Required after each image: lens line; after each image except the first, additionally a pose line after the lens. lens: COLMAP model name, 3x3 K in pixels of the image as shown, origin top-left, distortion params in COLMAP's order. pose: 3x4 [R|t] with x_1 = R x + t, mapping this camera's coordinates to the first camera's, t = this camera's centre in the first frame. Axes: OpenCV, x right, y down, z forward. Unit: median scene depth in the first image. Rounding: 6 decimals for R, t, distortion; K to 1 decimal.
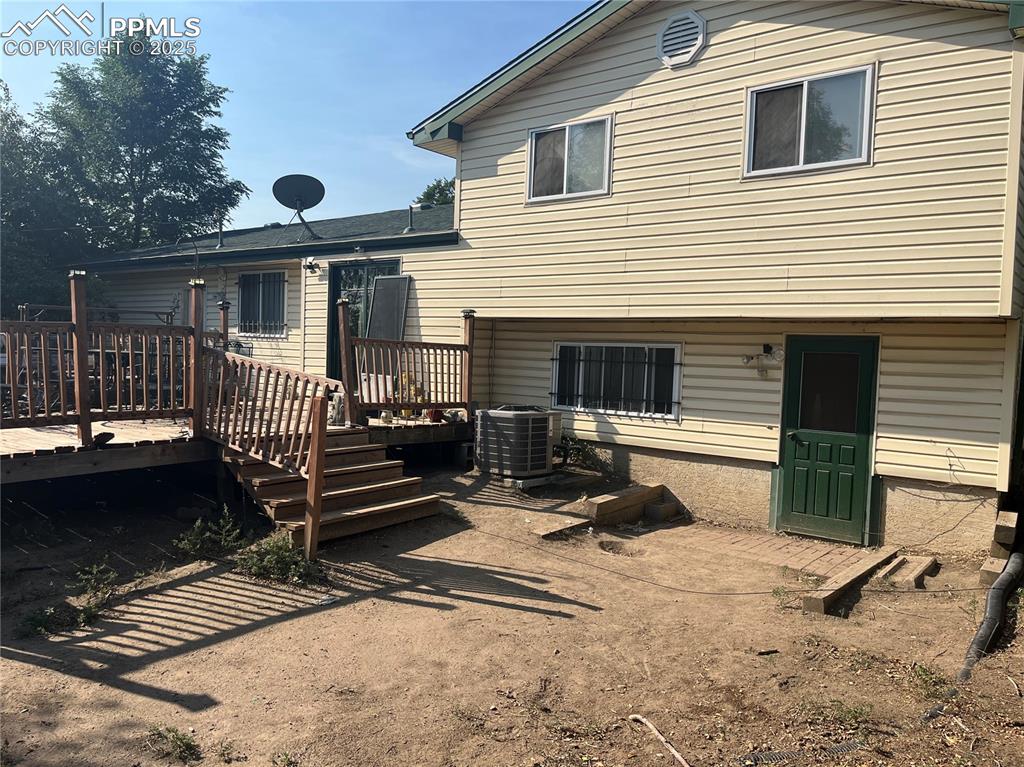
lens RADIAL K [[780.2, 0, 511.3], [0, 780.2, 384.0], [0, 0, 1]] dist [0.001890, -0.007489]
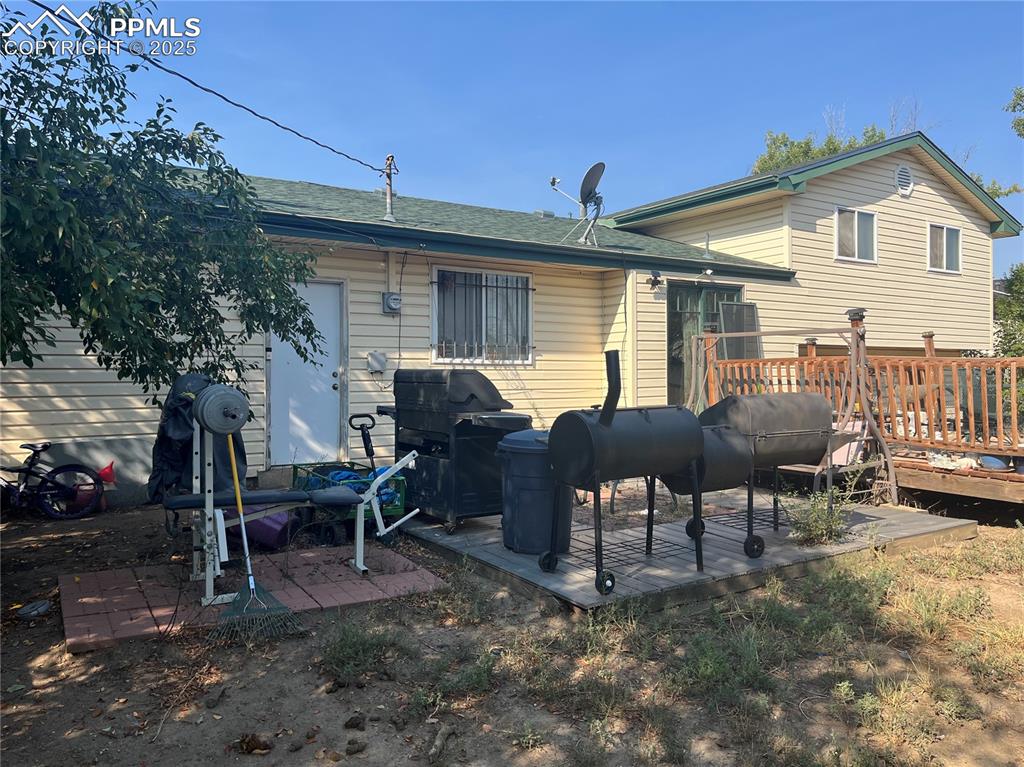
lens RADIAL K [[780.2, 0, 512.3], [0, 780.2, 381.5], [0, 0, 1]] dist [0.001890, -0.007489]
pose [[0.318535, -0.036038, 0.947226, -1.248176], [0.062327, 0.997911, 0.017007, -0.070880], [-0.945860, 0.053621, 0.320115, 0.972998]]
